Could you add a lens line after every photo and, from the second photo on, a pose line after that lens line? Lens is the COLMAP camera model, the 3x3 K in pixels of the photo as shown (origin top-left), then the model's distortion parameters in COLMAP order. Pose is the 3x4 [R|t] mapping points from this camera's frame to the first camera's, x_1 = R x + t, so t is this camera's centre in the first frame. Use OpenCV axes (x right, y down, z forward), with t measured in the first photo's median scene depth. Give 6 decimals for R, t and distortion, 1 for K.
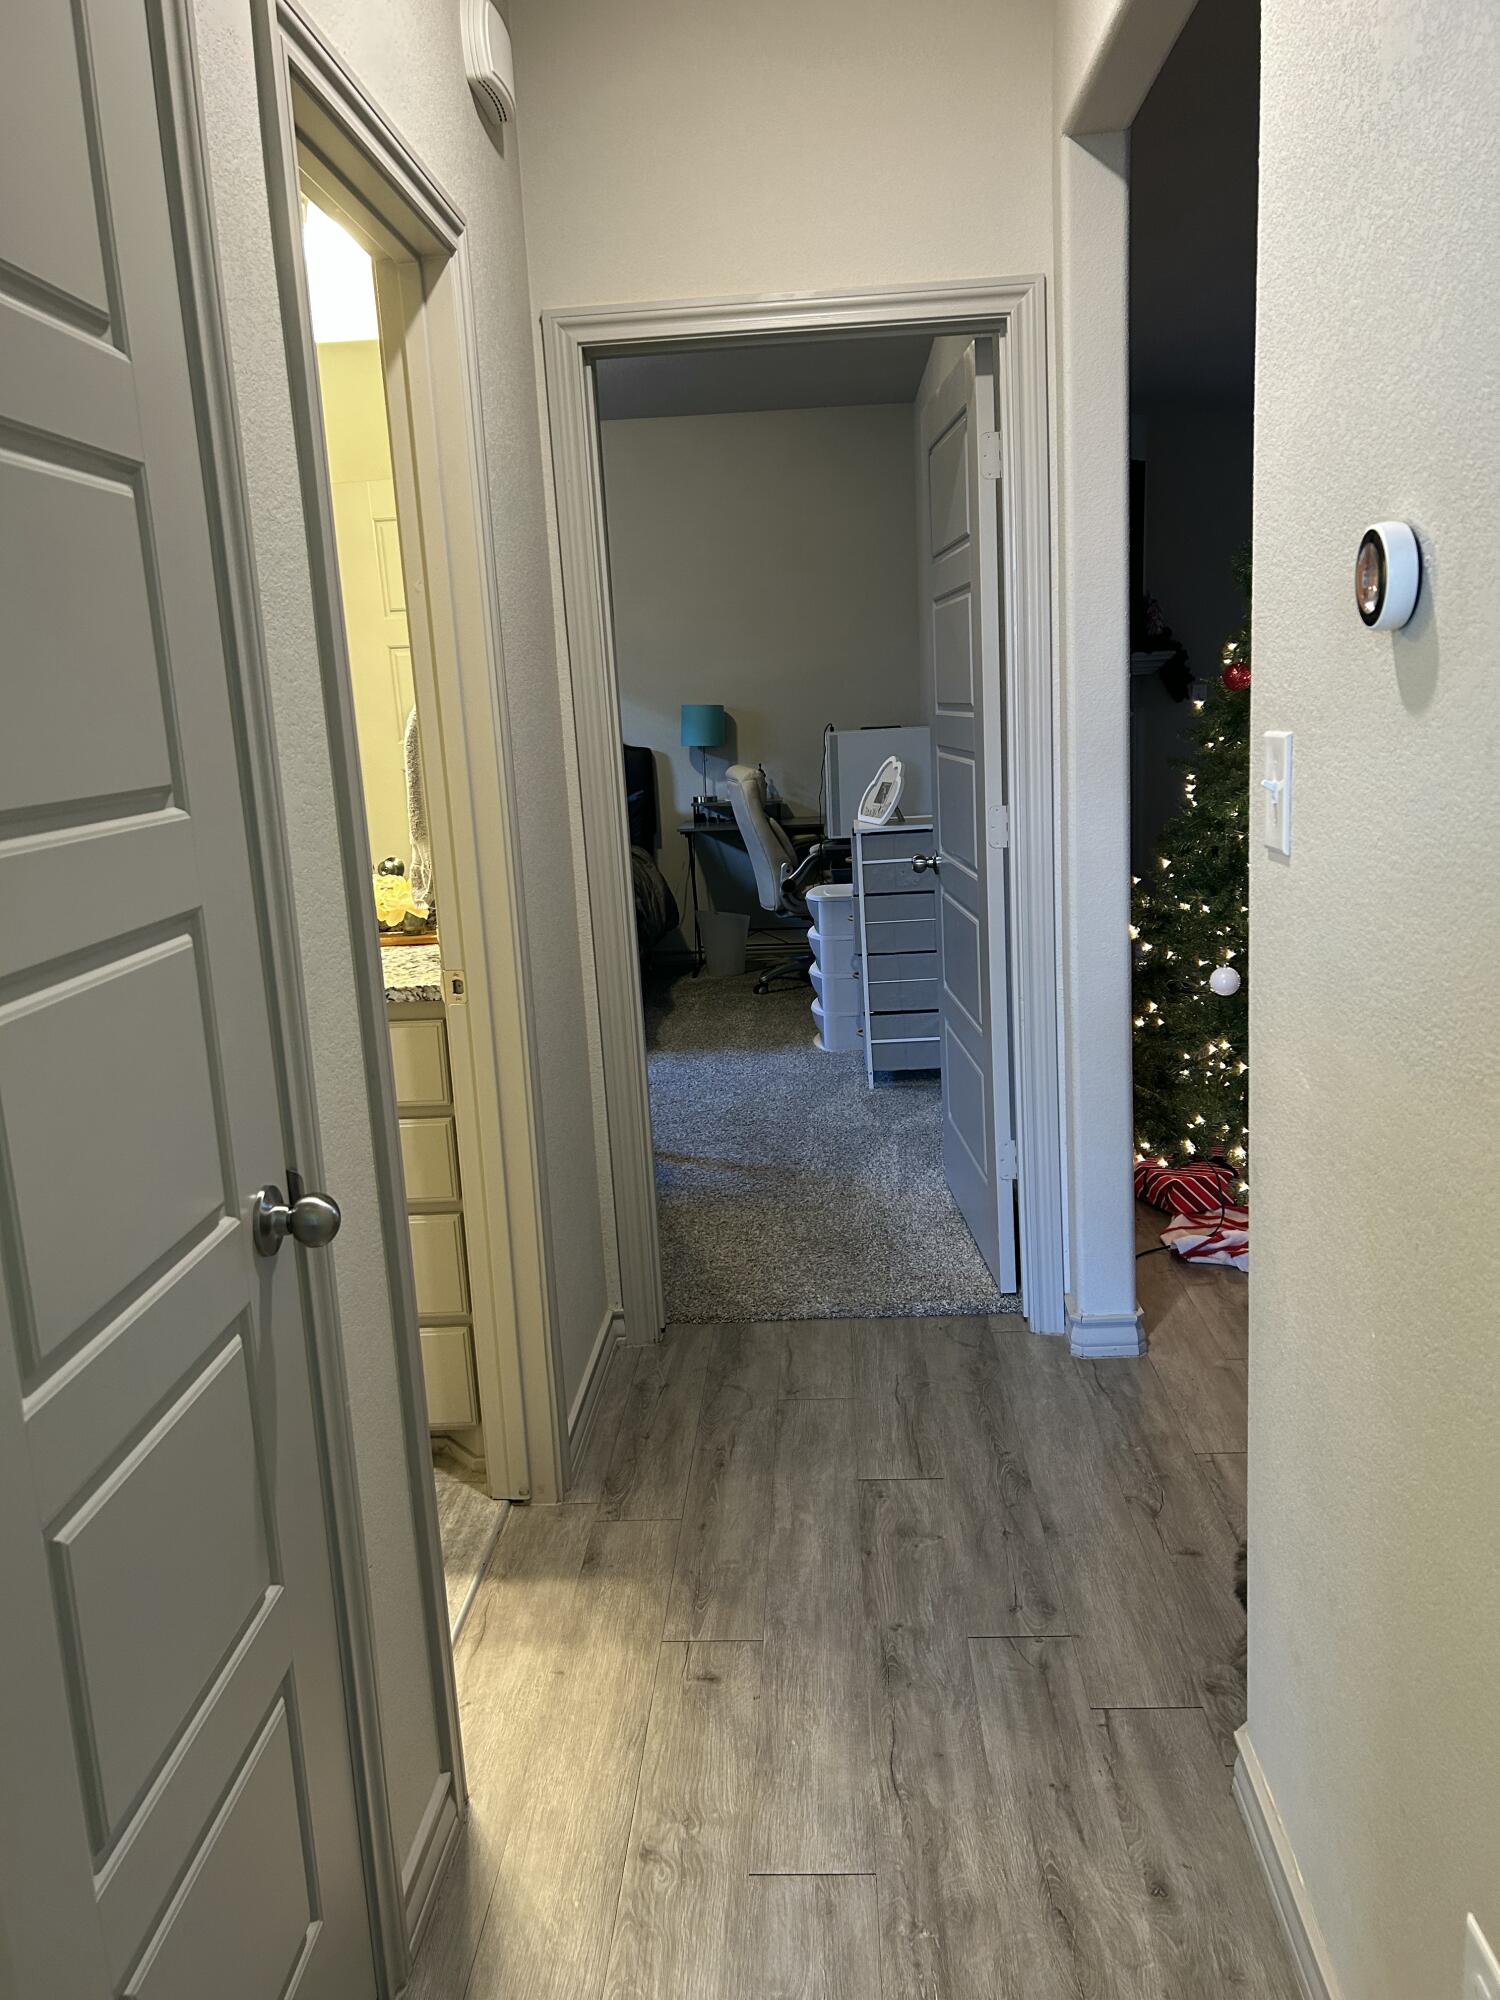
lens RADIAL K [[1502.4, 0, 747.5], [0, 1502.4, 997.5], [0, 0, 1]] dist [0.063701, -0.054008]
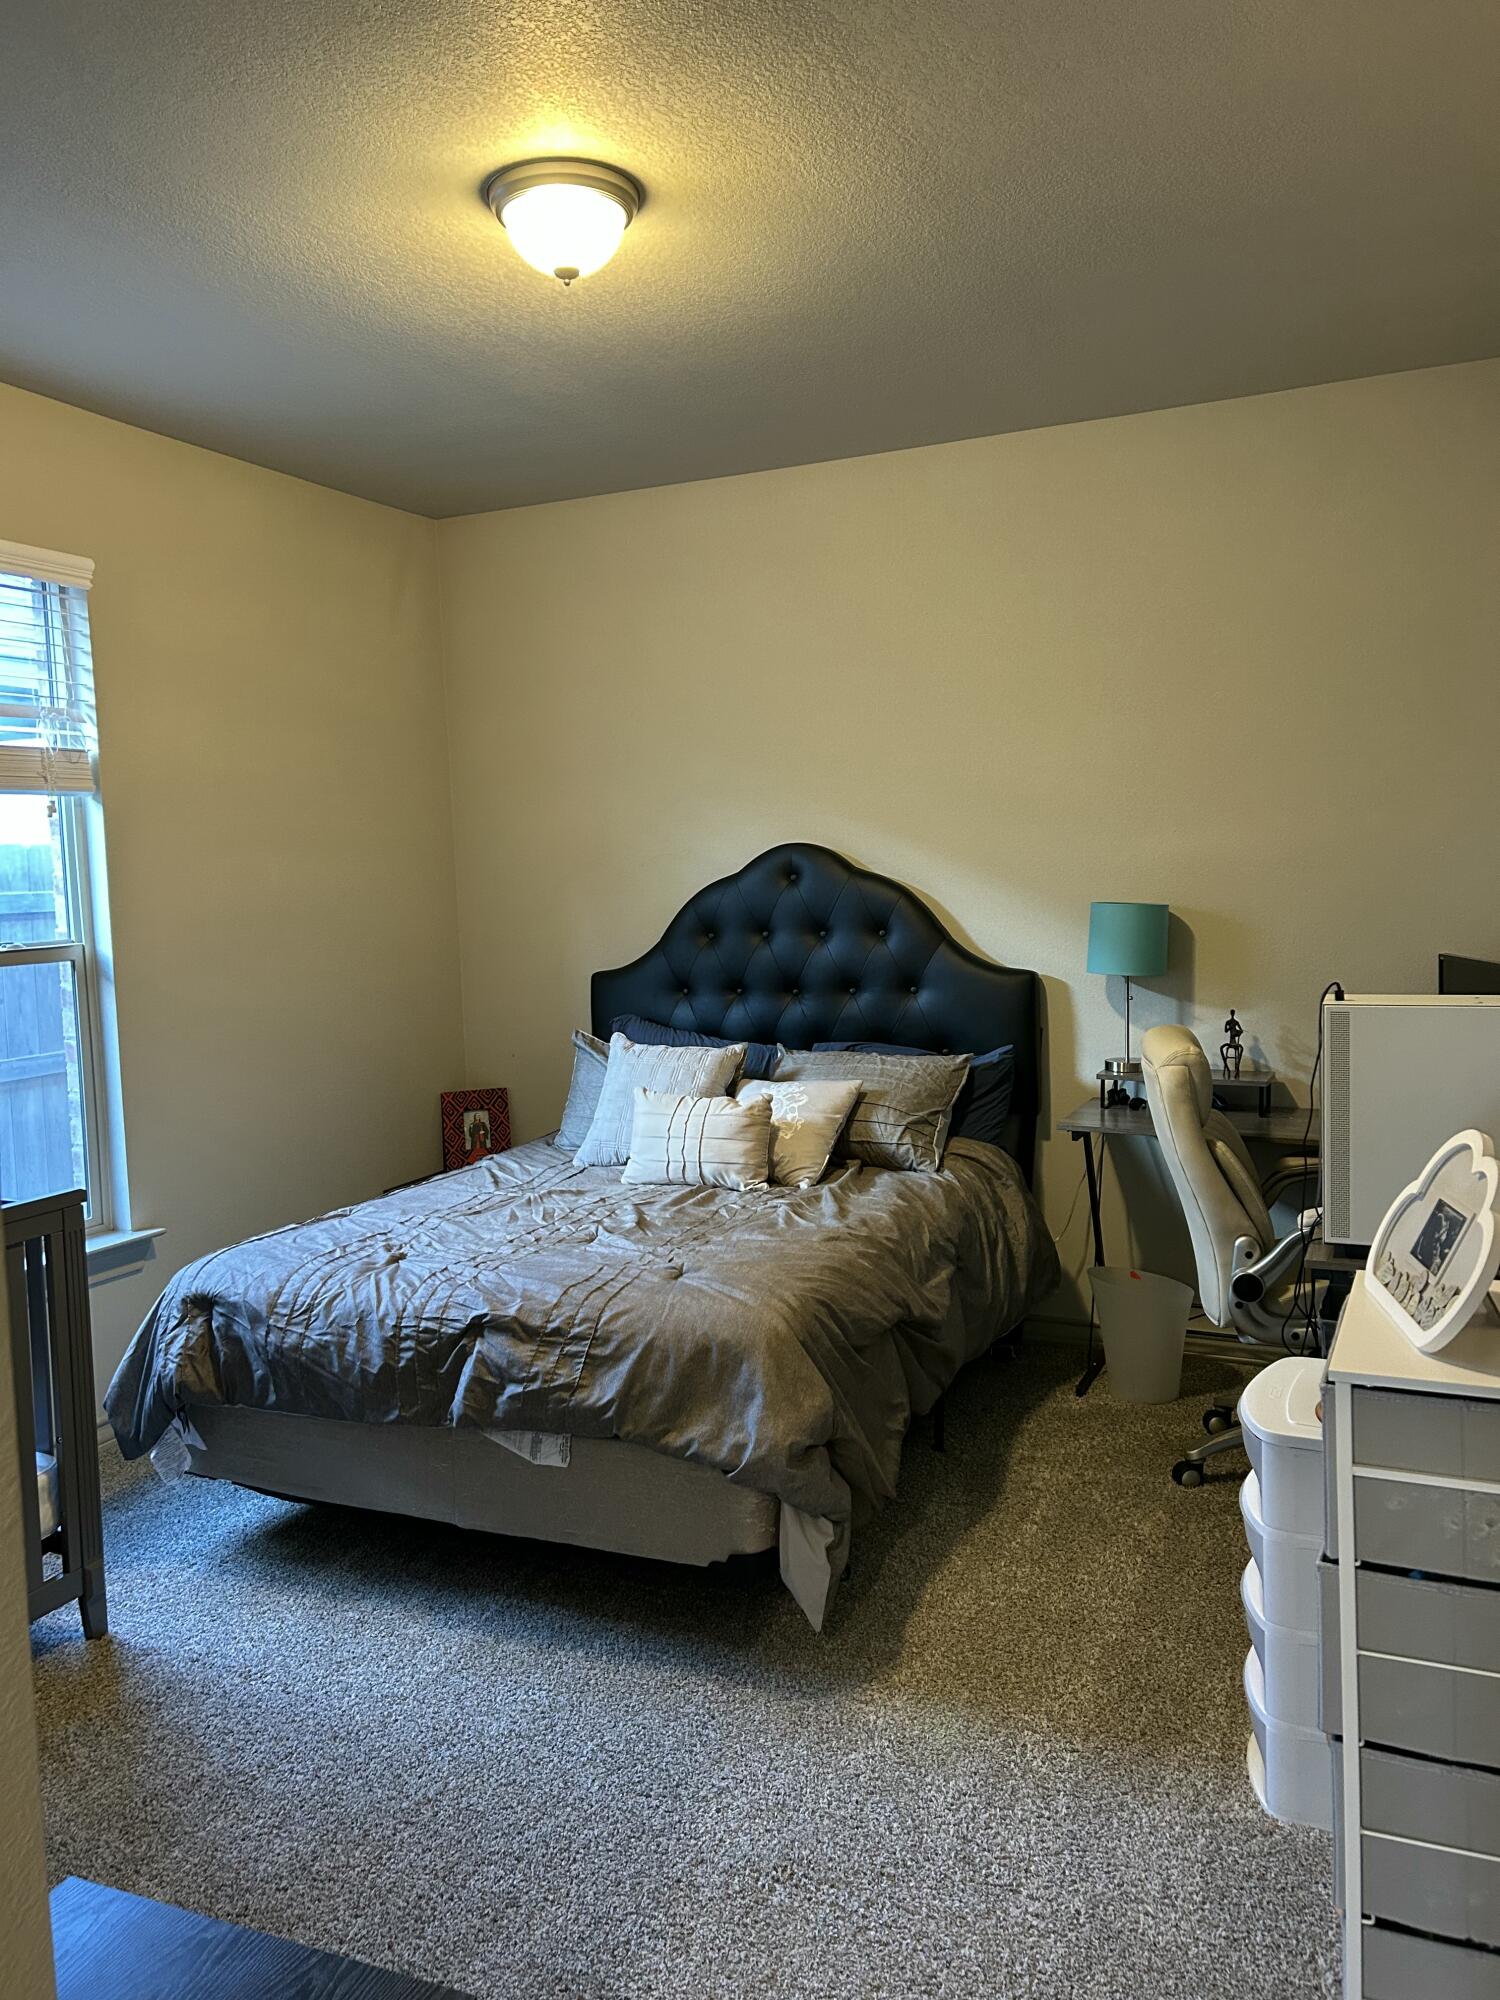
lens RADIAL K [[1502.4, 0, 746.2], [0, 1502.4, 985.2], [0, 0, 1]] dist [0.063701, -0.054008]
pose [[0.927317, 0.049192, -0.371029, 0.053833], [-0.084504, 0.993245, -0.079516, -0.118046], [0.364612, 0.105090, 0.925211, 0.475292]]
